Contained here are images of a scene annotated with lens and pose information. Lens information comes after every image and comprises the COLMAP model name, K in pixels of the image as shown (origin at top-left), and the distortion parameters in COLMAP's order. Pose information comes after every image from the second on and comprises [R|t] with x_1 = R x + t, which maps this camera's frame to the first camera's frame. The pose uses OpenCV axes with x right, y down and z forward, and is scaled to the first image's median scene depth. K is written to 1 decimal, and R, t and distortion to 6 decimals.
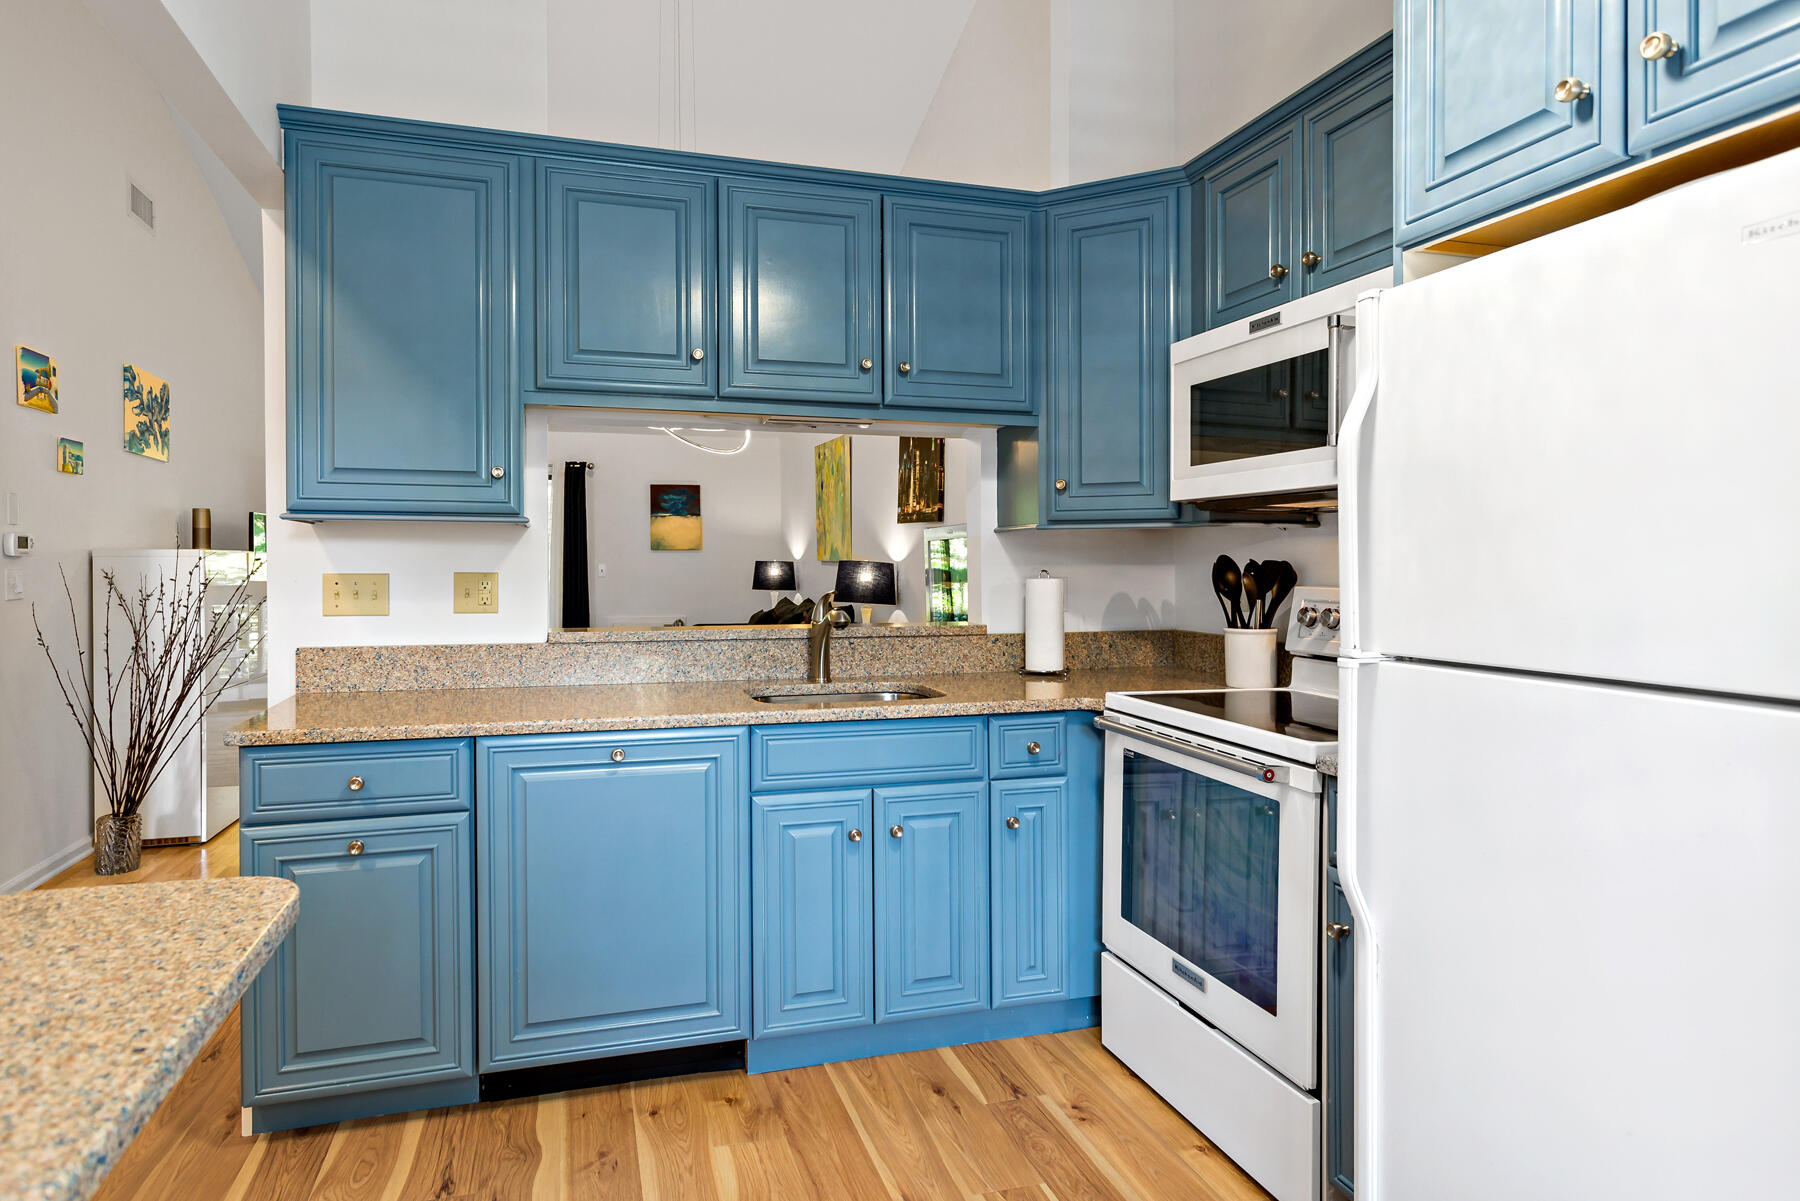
lens RADIAL K [[1039.8, 0, 901.1], [0, 1039.8, 593.3], [0, 0, 1]] dist [0.001379, -0.000302]
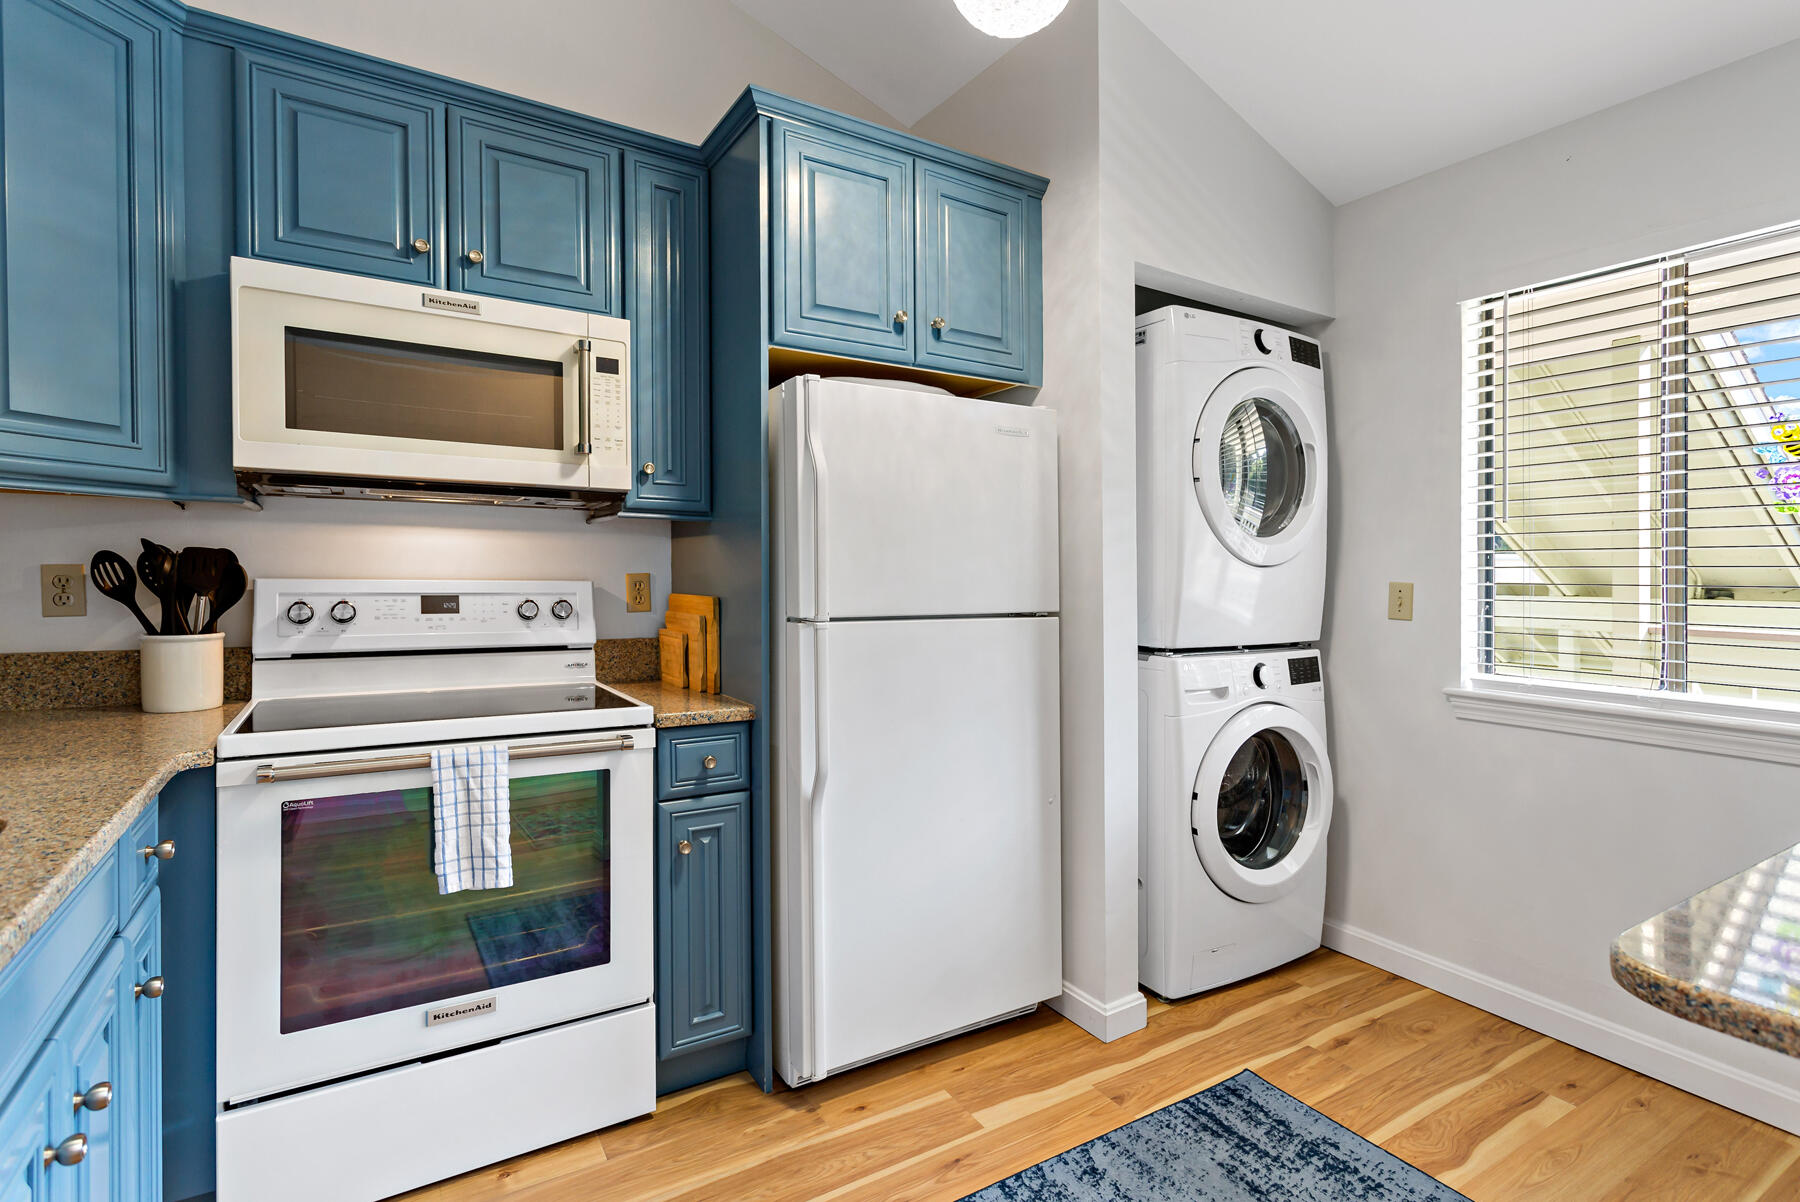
lens RADIAL K [[892.0, 0, 901.6], [0, 892.0, 581.9], [0, 0, 1]] dist [-0.001216, -0.000039]
pose [[-0.244597, -0.016621, 0.969482, -0.562014], [0.016006, 0.999648, 0.021176, -0.015042], [-0.969493, 0.020697, -0.244245, 0.816991]]
